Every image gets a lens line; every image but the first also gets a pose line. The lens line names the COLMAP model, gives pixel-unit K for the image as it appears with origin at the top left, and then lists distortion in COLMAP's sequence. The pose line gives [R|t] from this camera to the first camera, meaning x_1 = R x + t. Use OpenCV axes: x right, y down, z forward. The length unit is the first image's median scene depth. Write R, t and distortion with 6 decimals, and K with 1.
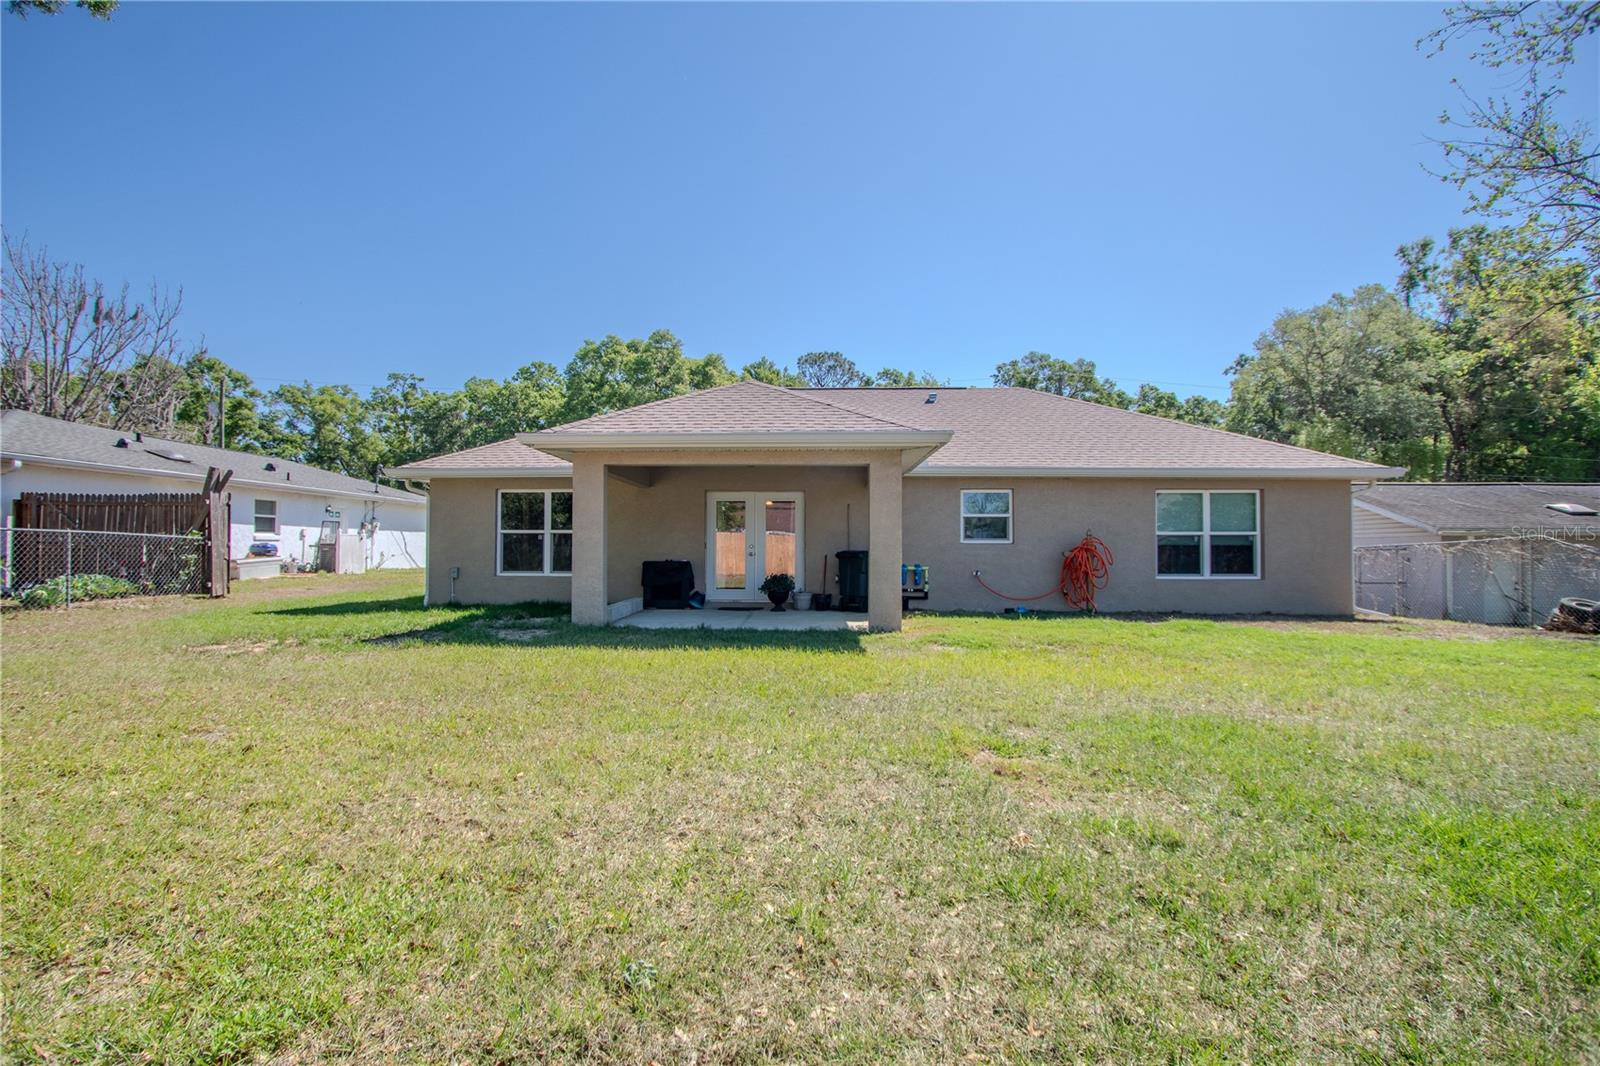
lens RADIAL K [[740.1, 0, 796.8], [0, 740.1, 536.8], [0, 0, 1]] dist [-0.010065, 0.000304]
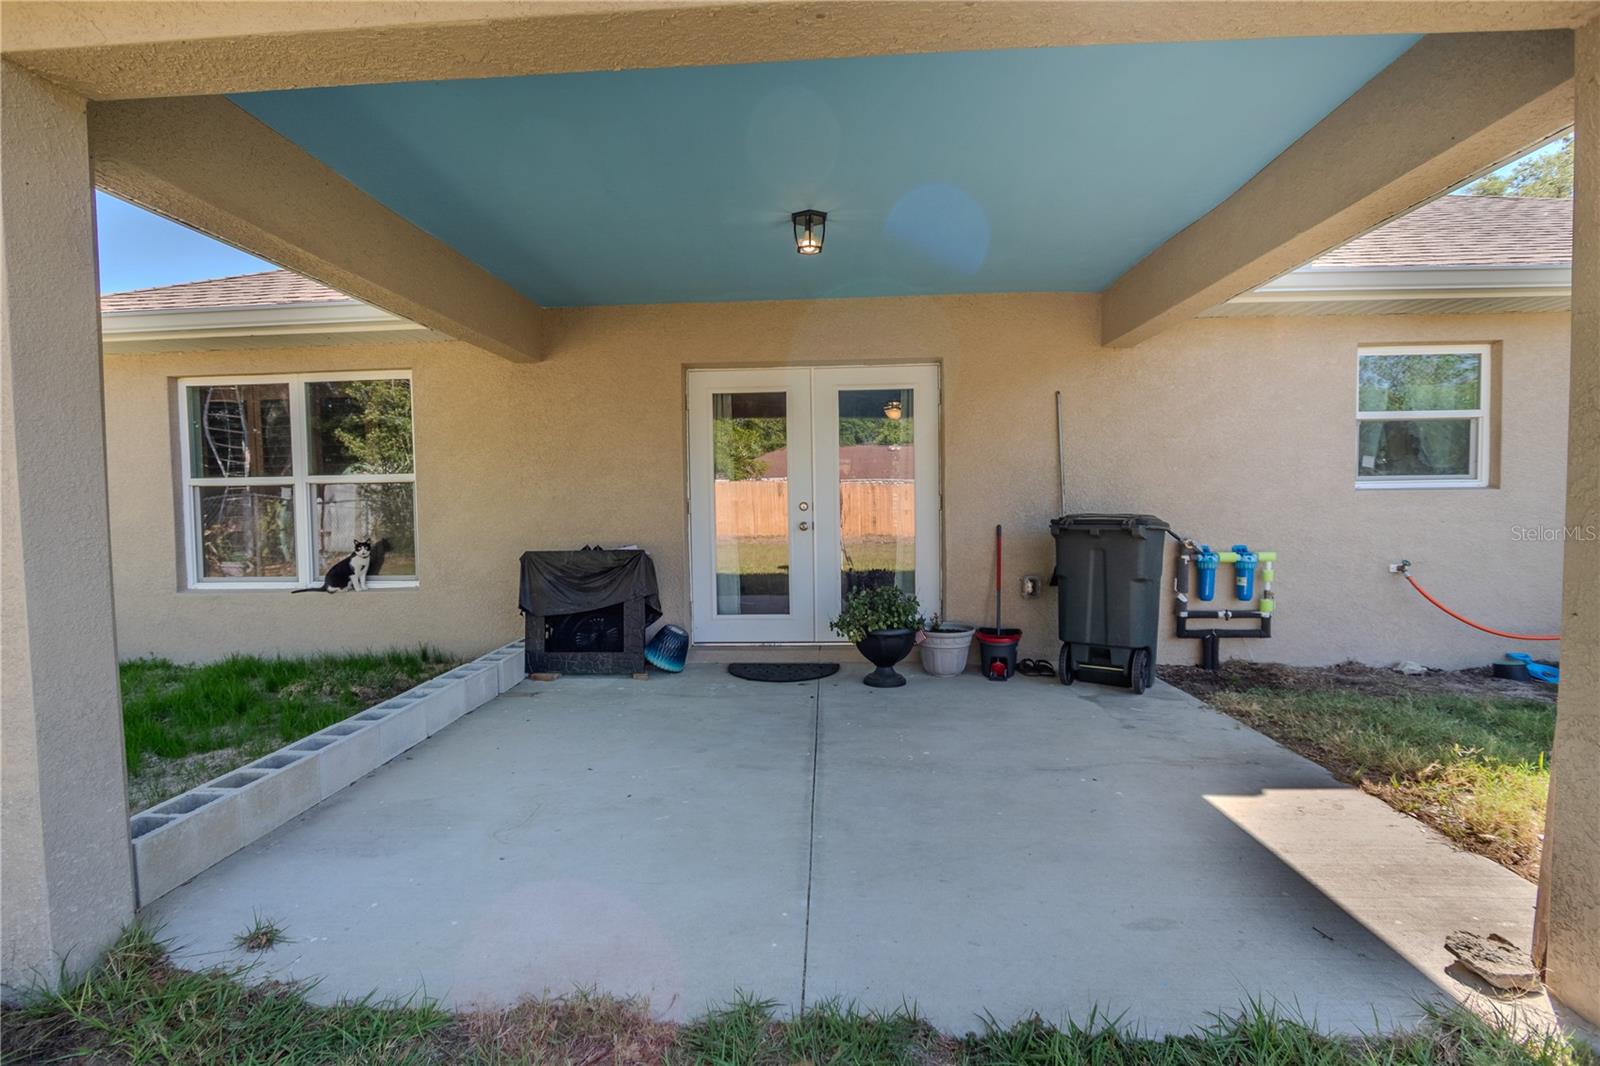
lens RADIAL K [[740.1, 0, 797.9], [0, 740.1, 532.6], [0, 0, 1]] dist [-0.010065, 0.000304]
pose [[0.997960, -0.015220, -0.061995, -0.042340], [0.018511, 0.998430, 0.052870, 0.005997], [0.061093, -0.053910, 0.996675, 0.616320]]
